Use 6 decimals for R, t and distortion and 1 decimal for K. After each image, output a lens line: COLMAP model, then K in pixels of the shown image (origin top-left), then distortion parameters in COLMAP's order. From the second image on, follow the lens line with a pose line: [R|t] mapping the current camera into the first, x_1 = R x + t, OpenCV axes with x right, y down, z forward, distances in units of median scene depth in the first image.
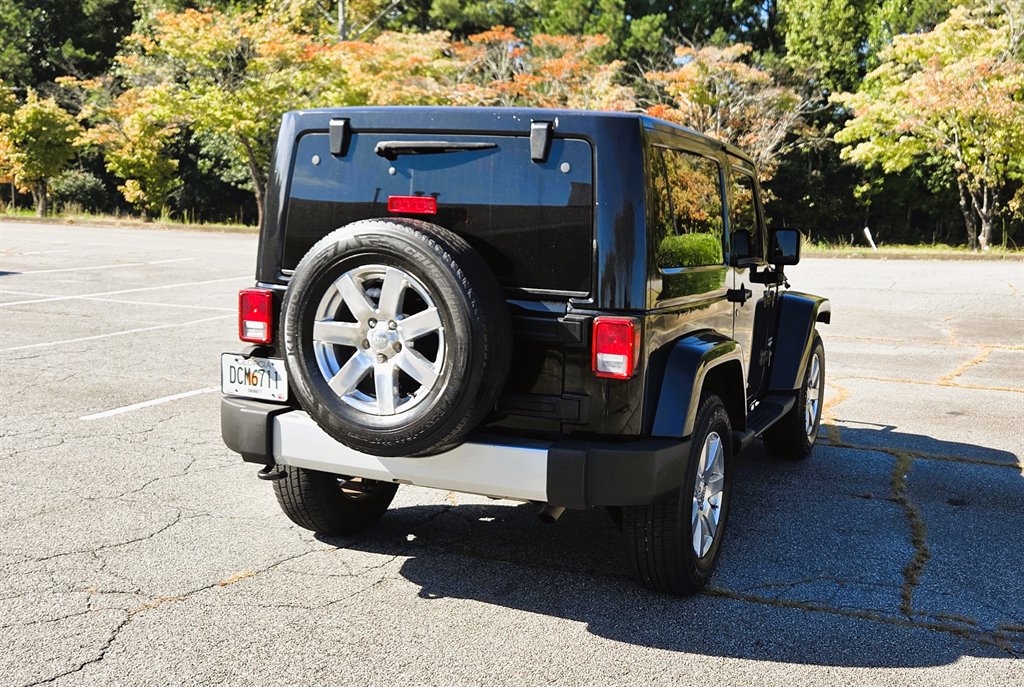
lens RADIAL K [[1116.3, 0, 512.9], [0, 1116.3, 346.4], [0, 0, 1]] dist [0.054838, 0.000000]
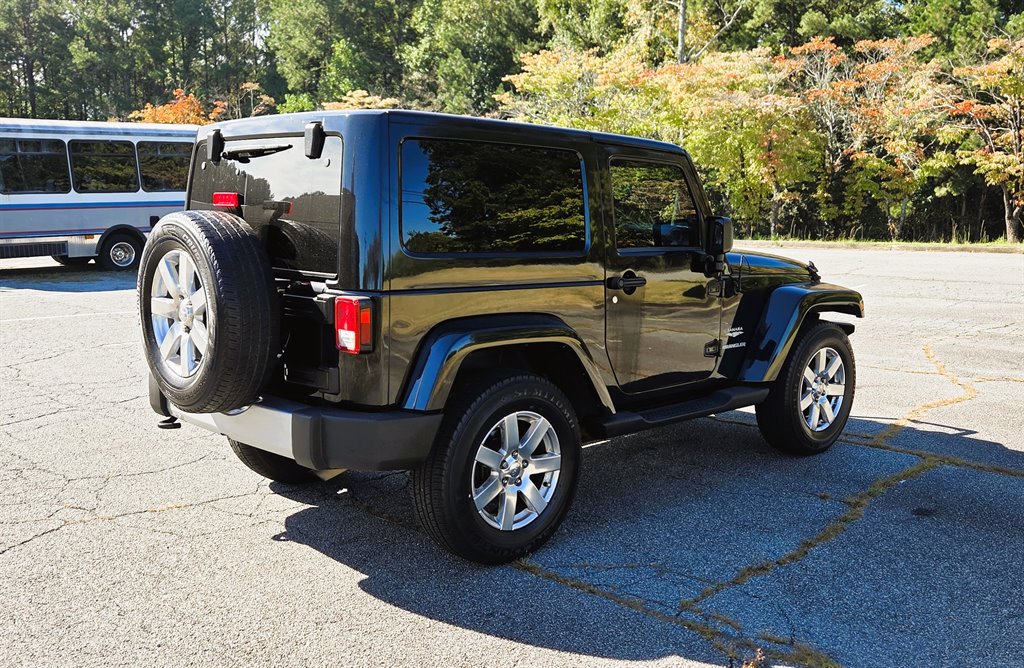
lens RADIAL K [[997.1, 0, 513.3], [0, 997.1, 333.0], [0, 0, 1]] dist [0.048480, 0.000000]
pose [[0.911643, 0.025931, -0.410164, 0.511055], [-0.029626, 0.999558, -0.002655, 0.005907], [0.409913, 0.014572, 0.912008, 0.137319]]
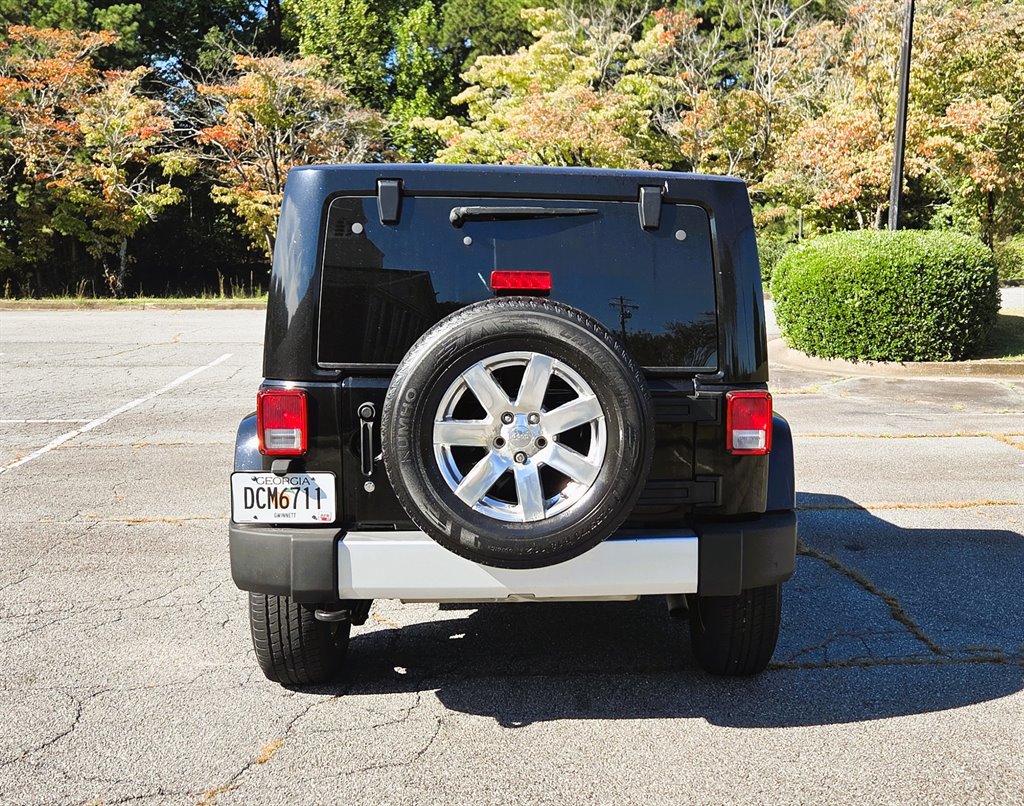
lens RADIAL K [[1382.6, 0, 534.4], [0, 1382.6, 419.9], [0, 0, 1]] dist [0.081357, 0.000000]
pose [[0.878038, -0.083115, 0.471318, -0.502756], [0.080548, 0.996420, 0.025659, -0.037030], [-0.471764, 0.015434, 0.881590, 0.031509]]
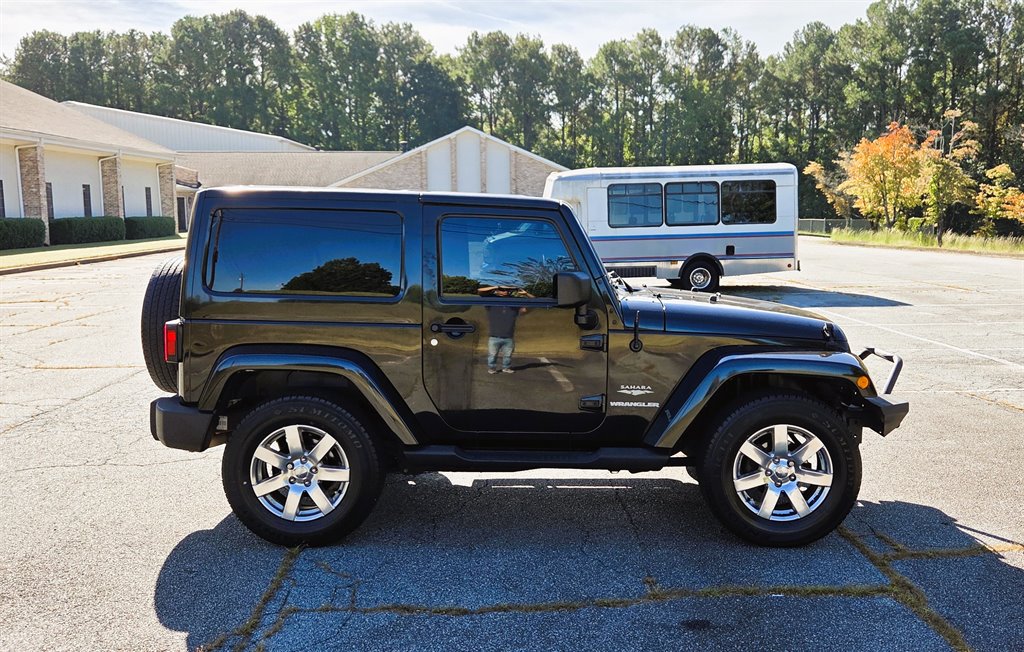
lens RADIAL K [[954.4, 0, 530.3], [0, 954.4, 291.2], [0, 0, 1]] dist [0.059813, 0.000000]
pose [[0.345672, 0.037987, -0.937586, 1.190701], [-0.115680, 0.993284, -0.002405, -0.094607], [0.931198, 0.109291, 0.347744, 0.776560]]
